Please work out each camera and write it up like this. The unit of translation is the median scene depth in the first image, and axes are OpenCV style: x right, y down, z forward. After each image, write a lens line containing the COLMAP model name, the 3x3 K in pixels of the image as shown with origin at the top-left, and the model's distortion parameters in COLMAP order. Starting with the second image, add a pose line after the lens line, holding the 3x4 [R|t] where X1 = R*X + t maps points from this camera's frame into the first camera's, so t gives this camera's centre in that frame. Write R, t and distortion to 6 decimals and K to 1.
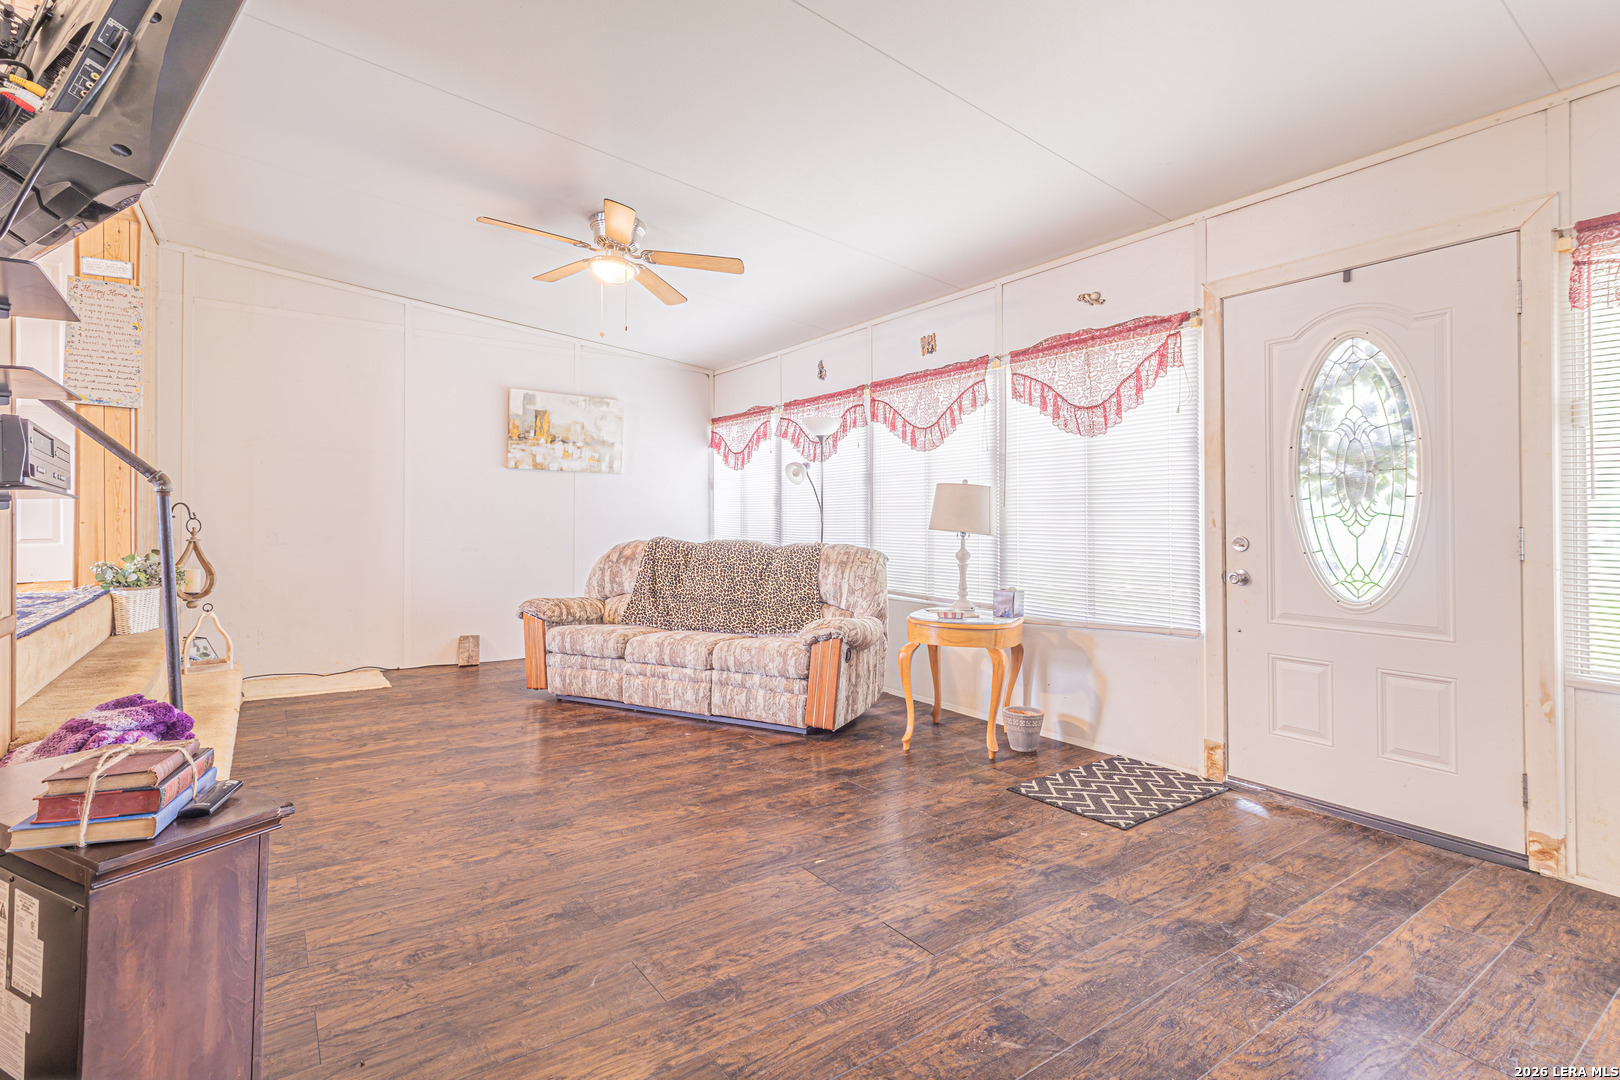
lens RADIAL K [[742.8, 0, 775.7], [0, 742.8, 511.5], [0, 0, 1]] dist [0.000457, 0.000057]
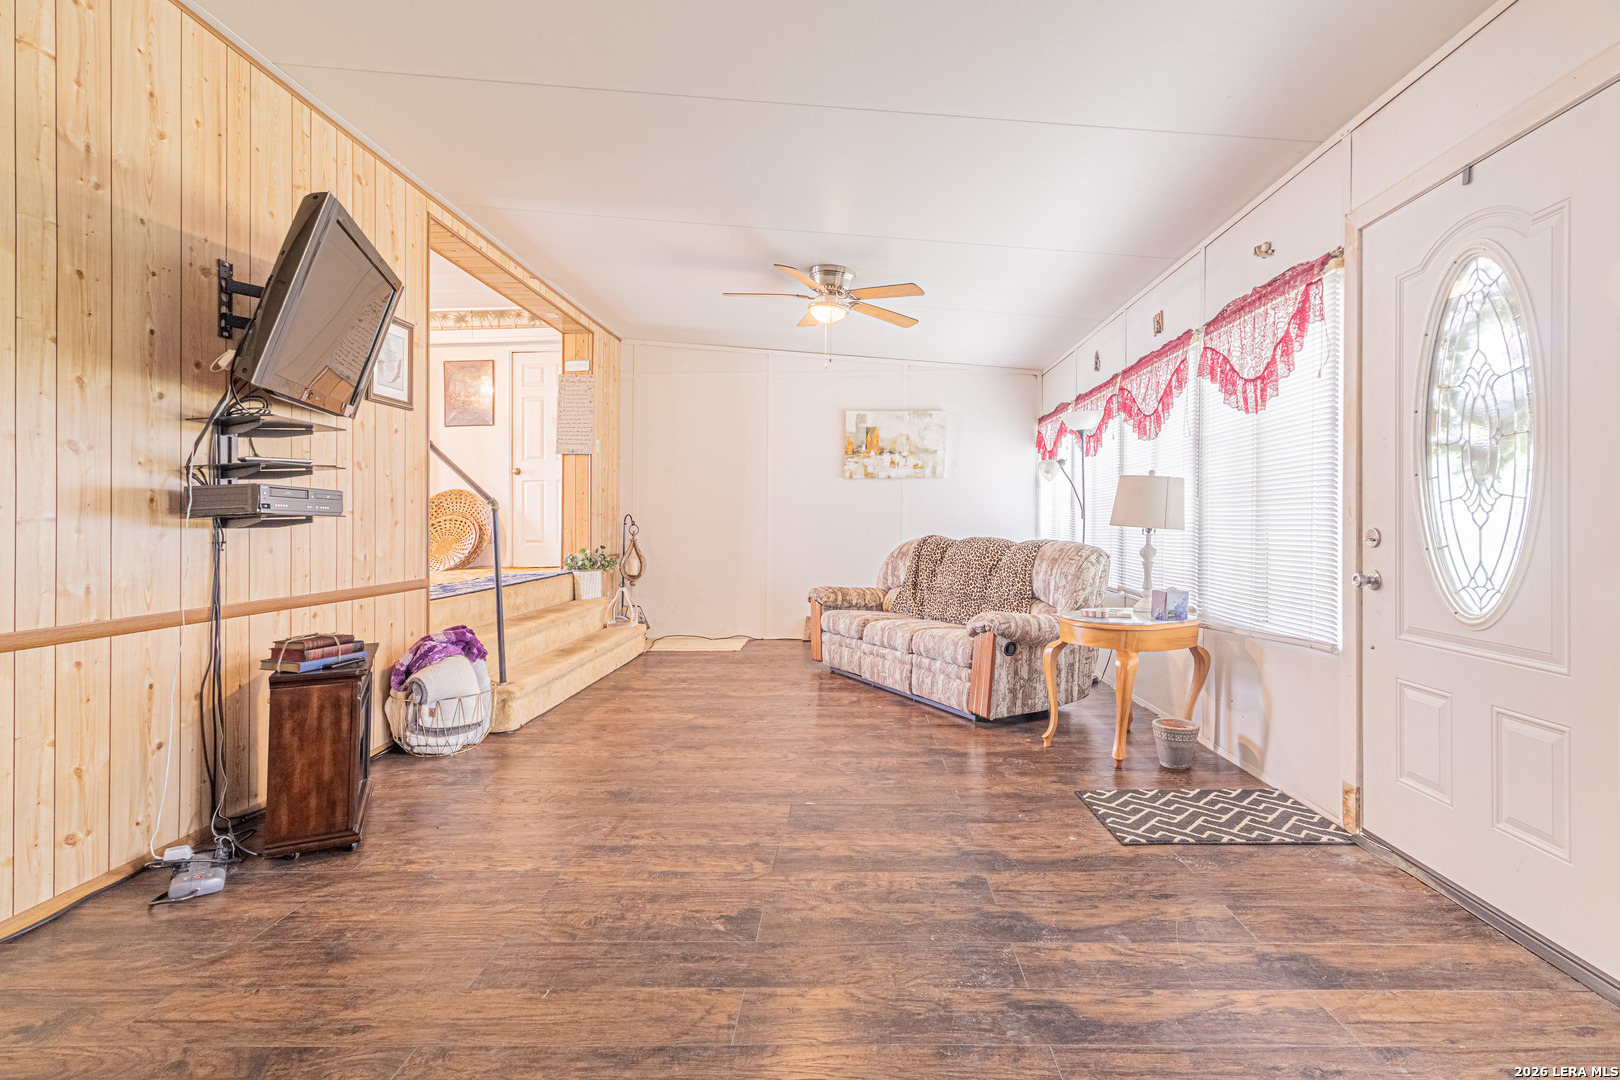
lens RADIAL K [[742.8, 0, 850.1], [0, 742.8, 513.9], [0, 0, 1]] dist [0.000457, 0.000057]
pose [[0.830342, -0.022825, -0.556787, 0.583575], [0.024574, 0.999689, -0.004335, 0.007710], [0.556712, -0.010083, 0.830644, 0.031852]]
